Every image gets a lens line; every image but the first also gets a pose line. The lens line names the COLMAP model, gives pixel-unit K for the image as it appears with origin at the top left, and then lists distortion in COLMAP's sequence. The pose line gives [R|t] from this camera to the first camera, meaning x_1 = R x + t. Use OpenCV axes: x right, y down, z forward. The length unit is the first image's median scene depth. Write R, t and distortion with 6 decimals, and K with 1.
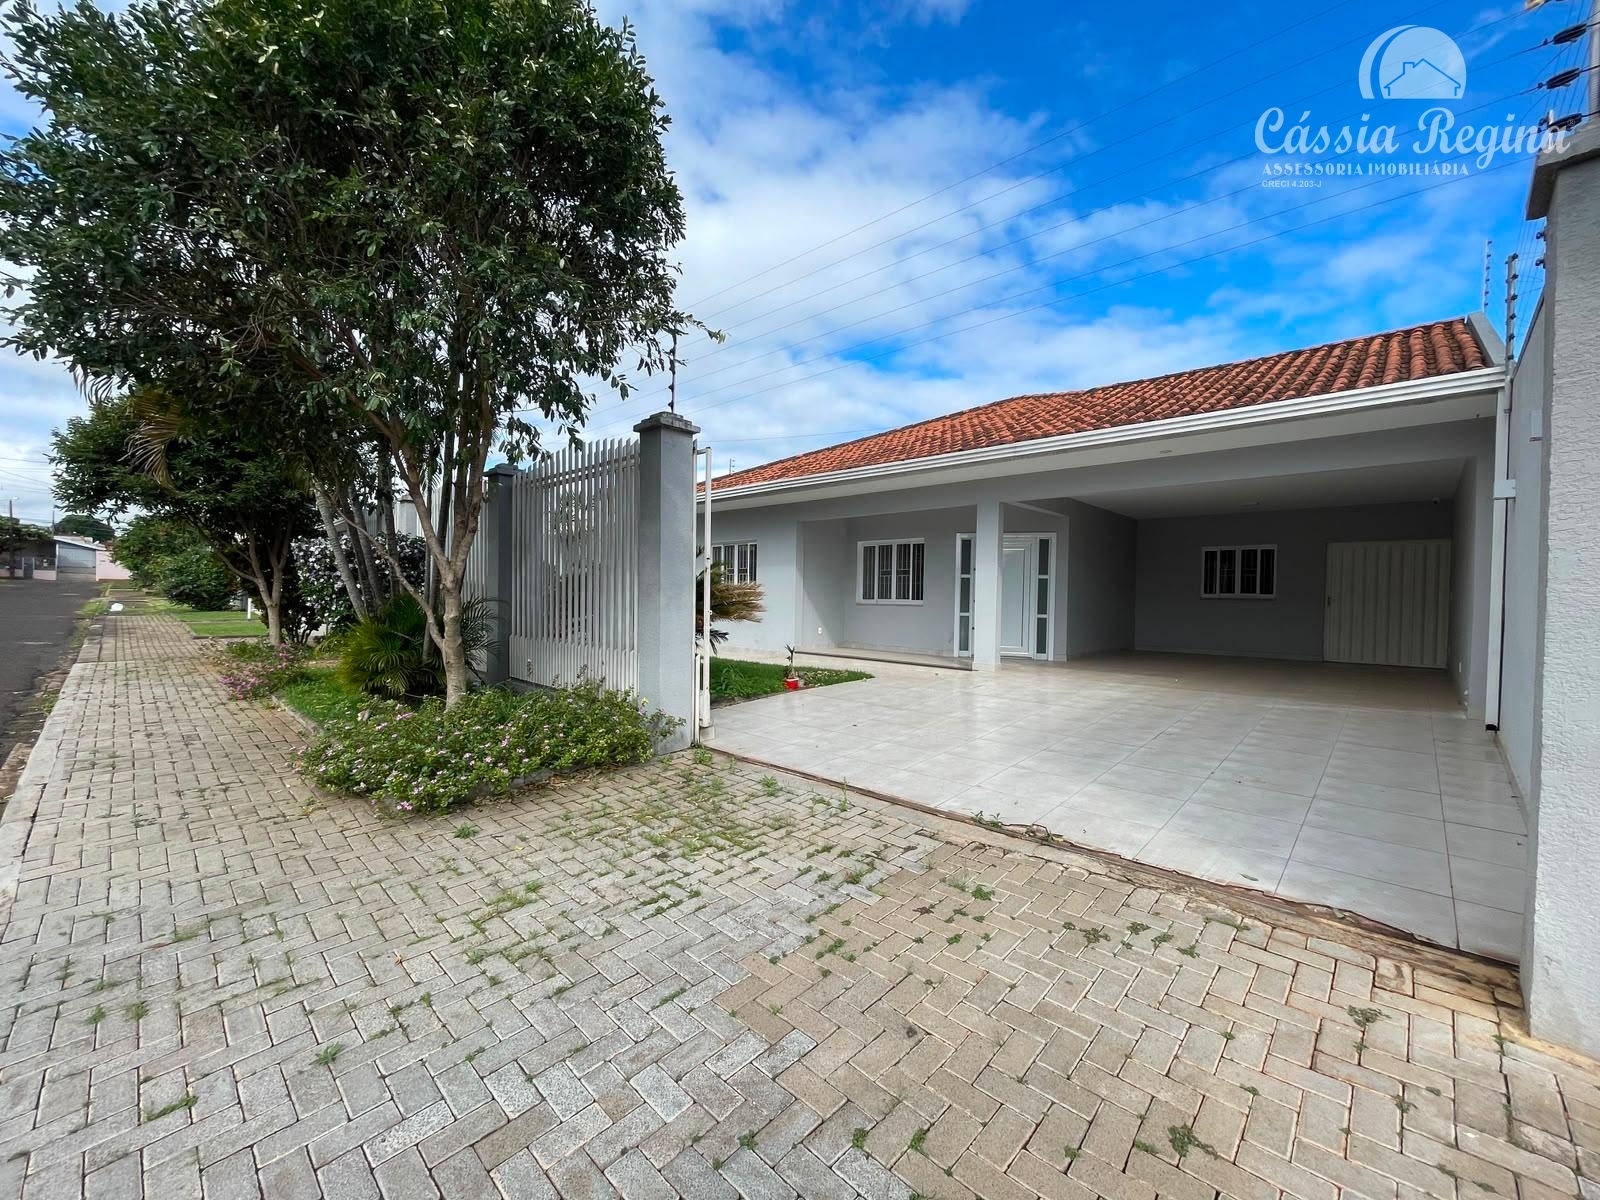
lens RADIAL K [[673.2, 0, 792.7], [0, 673.2, 606.9], [0, 0, 1]] dist [-0.001178, 0.005664]
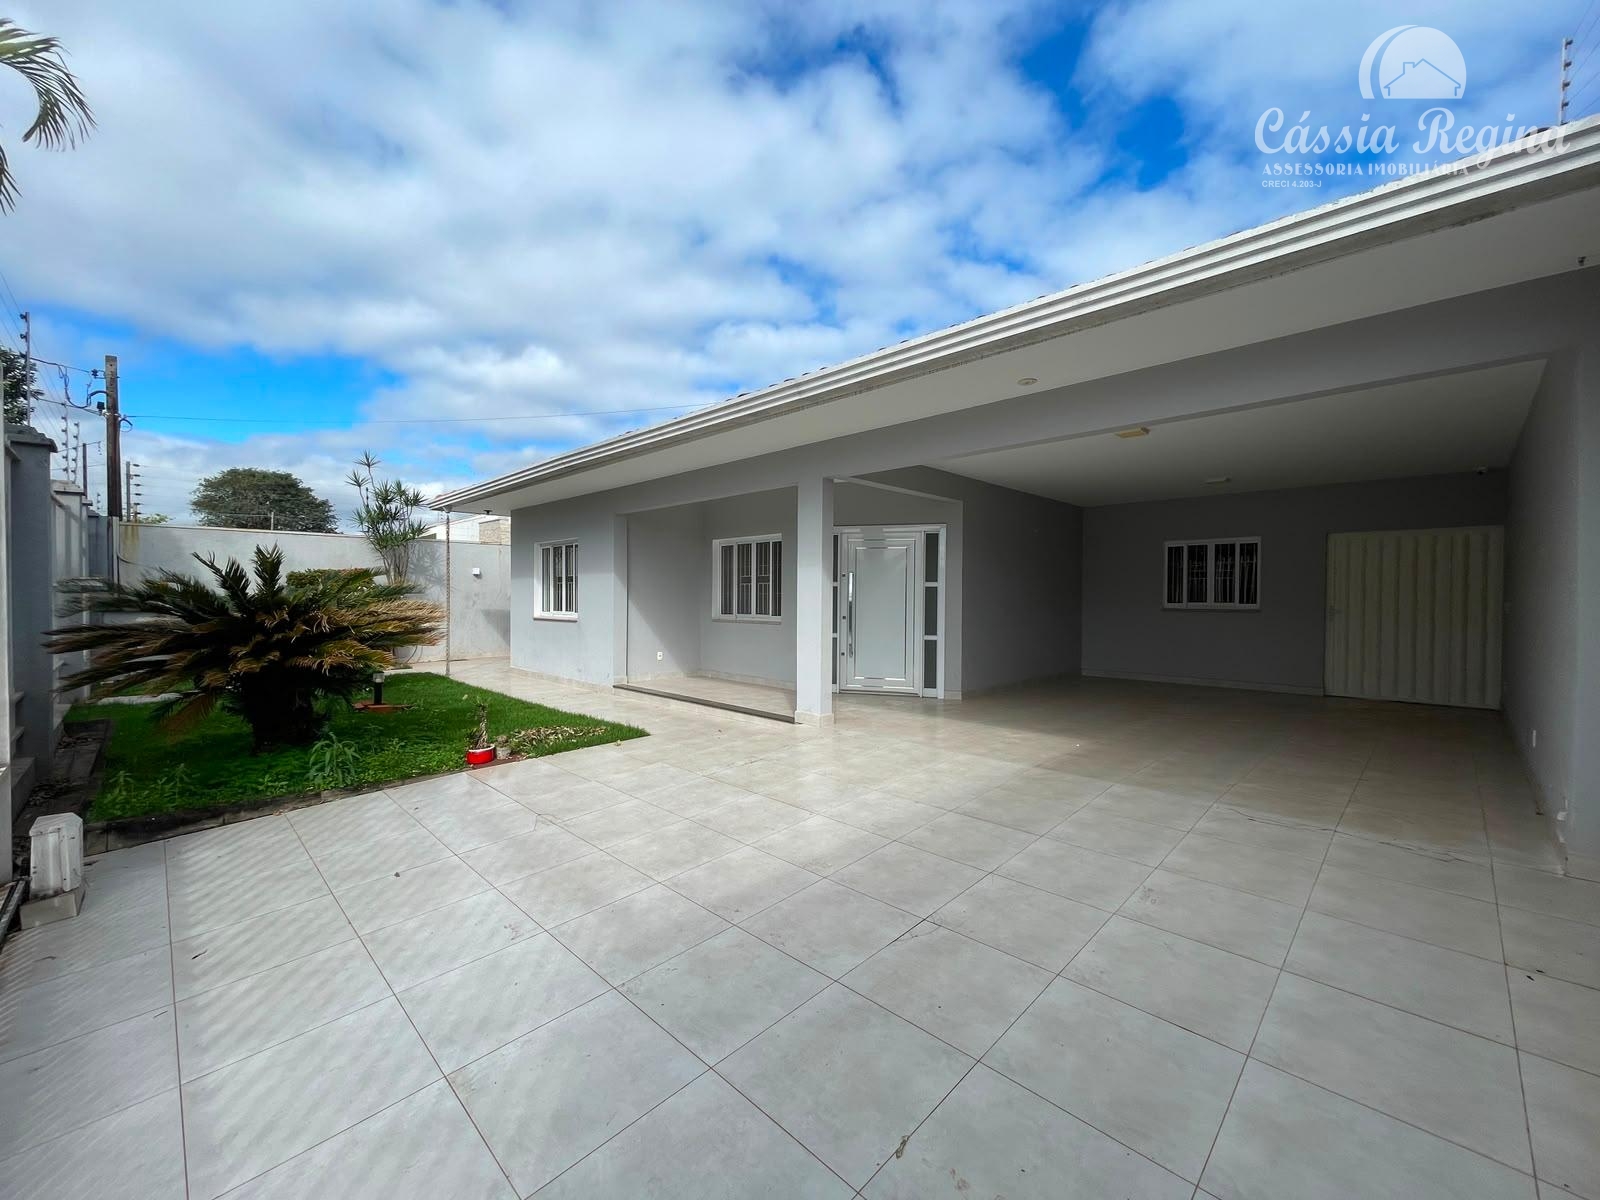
lens RADIAL K [[657.4, 0, 800.0], [0, 657.4, 600.0], [0, 0, 1]] dist [0.001405, 0.000606]
pose [[0.999380, -0.009031, -0.034022, 0.476180], [0.008684, 0.999909, -0.010346, -0.040015], [0.034113, 0.010044, 0.999368, 0.522419]]
